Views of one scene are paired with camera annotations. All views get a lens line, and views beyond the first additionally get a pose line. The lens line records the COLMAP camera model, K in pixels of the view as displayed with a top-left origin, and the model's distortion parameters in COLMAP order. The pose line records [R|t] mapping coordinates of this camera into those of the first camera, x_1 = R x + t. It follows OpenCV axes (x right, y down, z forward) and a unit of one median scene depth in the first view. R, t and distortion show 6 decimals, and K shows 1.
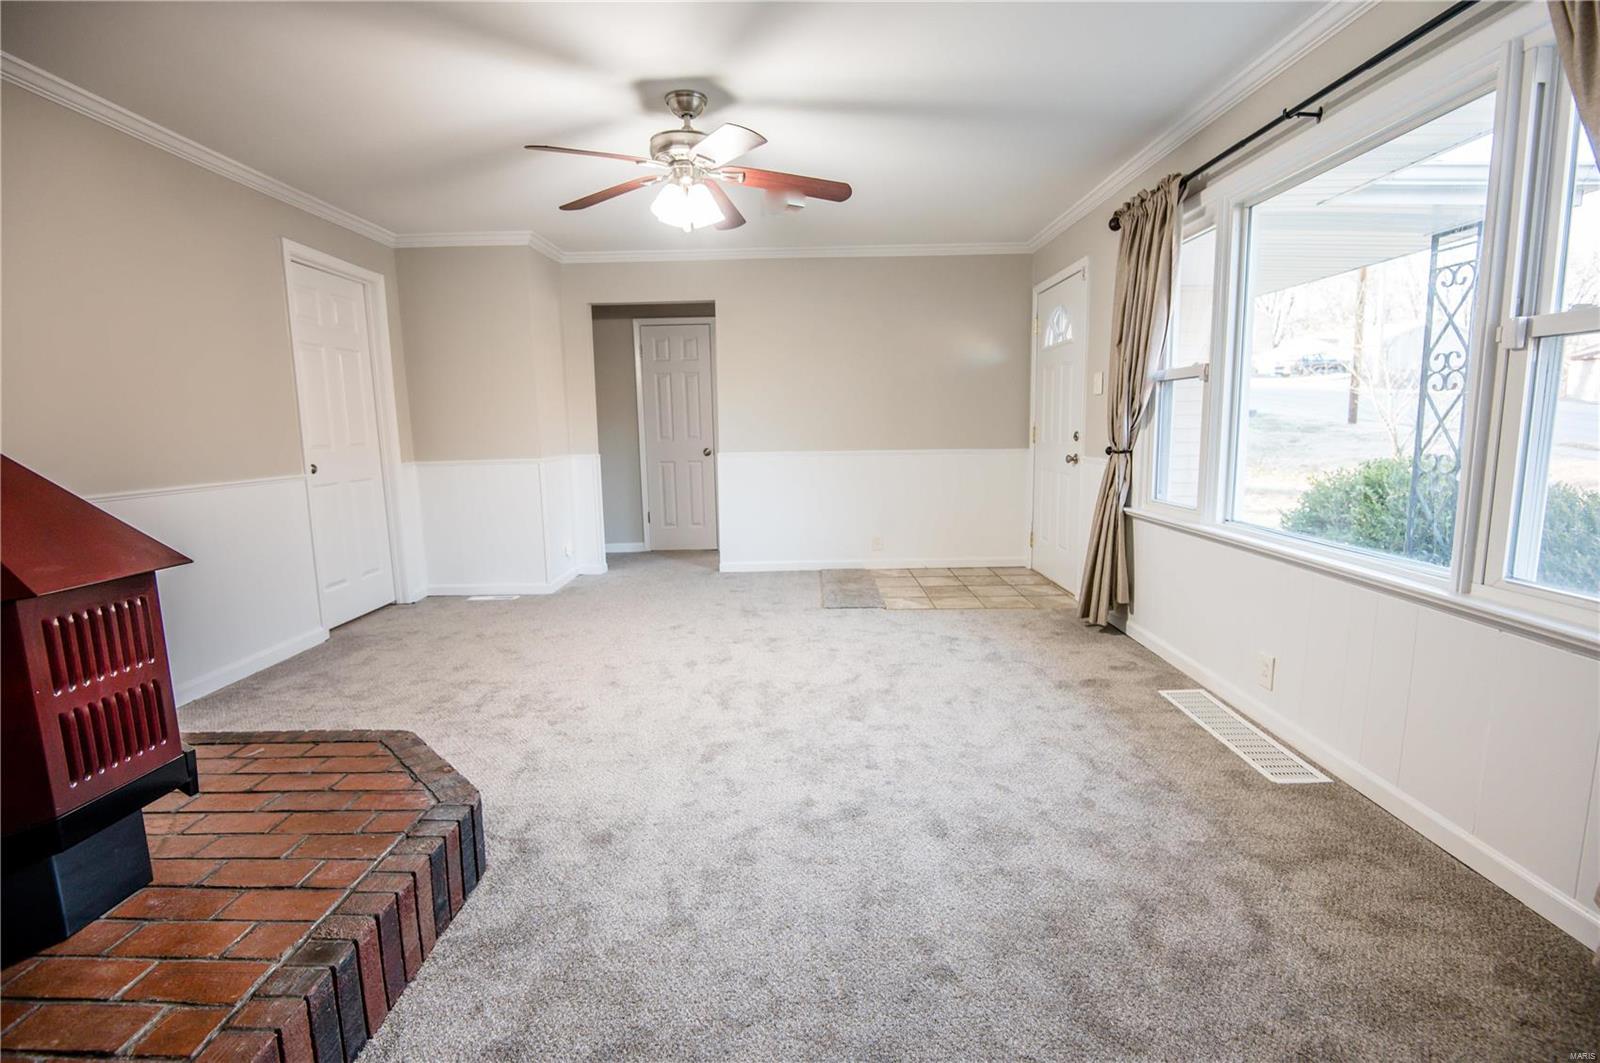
lens RADIAL K [[750.4, 0, 801.8], [0, 750.4, 534.2], [0, 0, 1]] dist [0.026711, 0.000385]
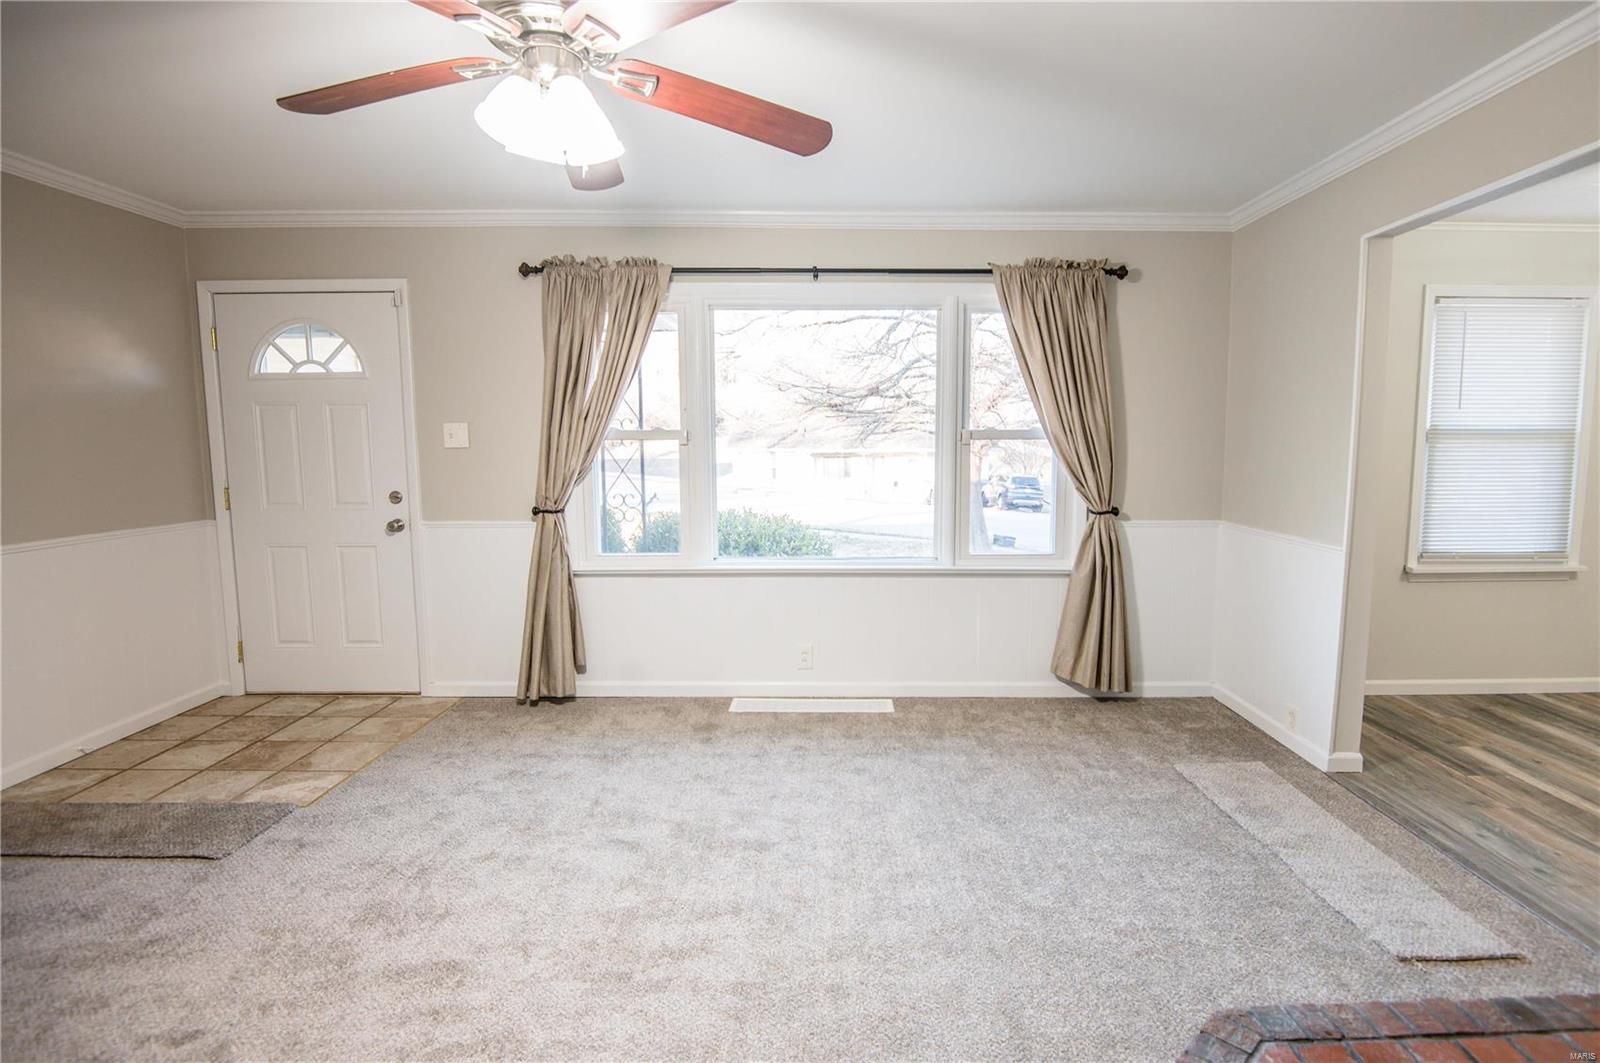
lens RADIAL K [[793.9, 0, 844.0], [0, 793.9, 521.1], [0, 0, 1]] dist [-0.000710, -0.000125]
pose [[-0.026157, -0.090865, 0.995520, -0.605348], [0.146031, 0.984830, 0.093726, -0.142432], [-0.988934, 0.147828, -0.012491, 0.675420]]
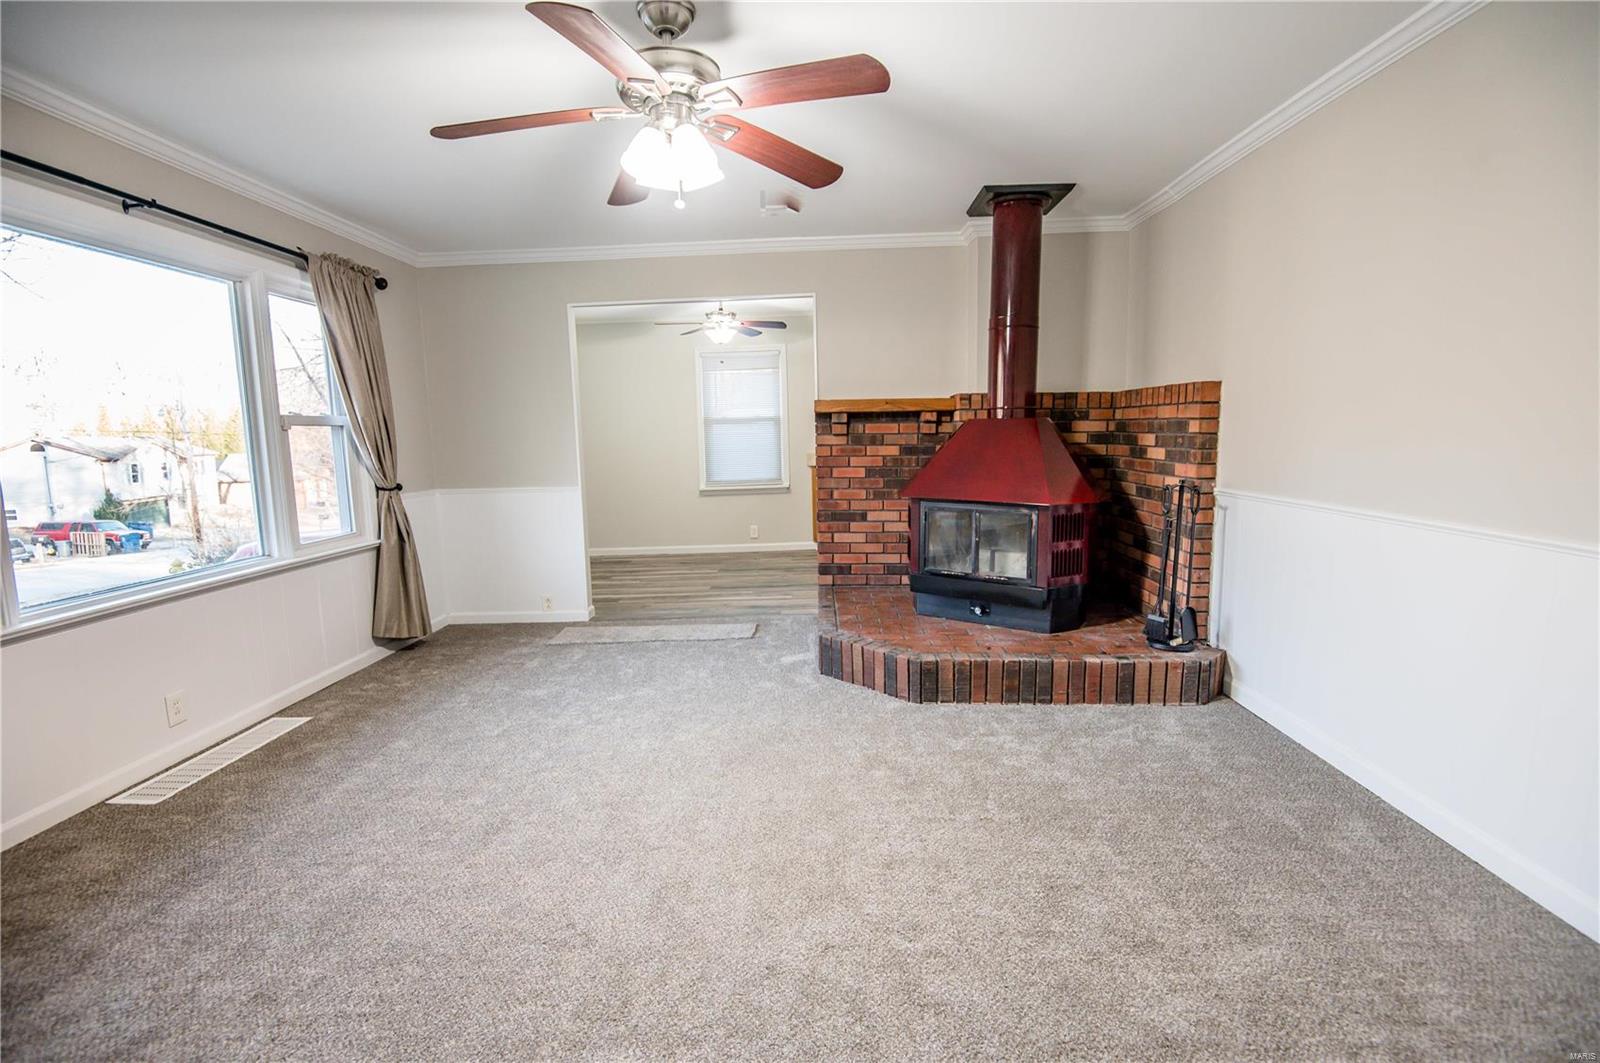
lens RADIAL K [[750.4, 0, 802.2], [0, 750.4, 525.9], [0, 0, 1]] dist [0.026711, 0.000385]
pose [[-0.999557, 0.021671, 0.020400, -0.222496], [0.026453, 0.961007, 0.275254, -0.256083], [-0.013639, 0.275672, -0.961155, 1.458805]]
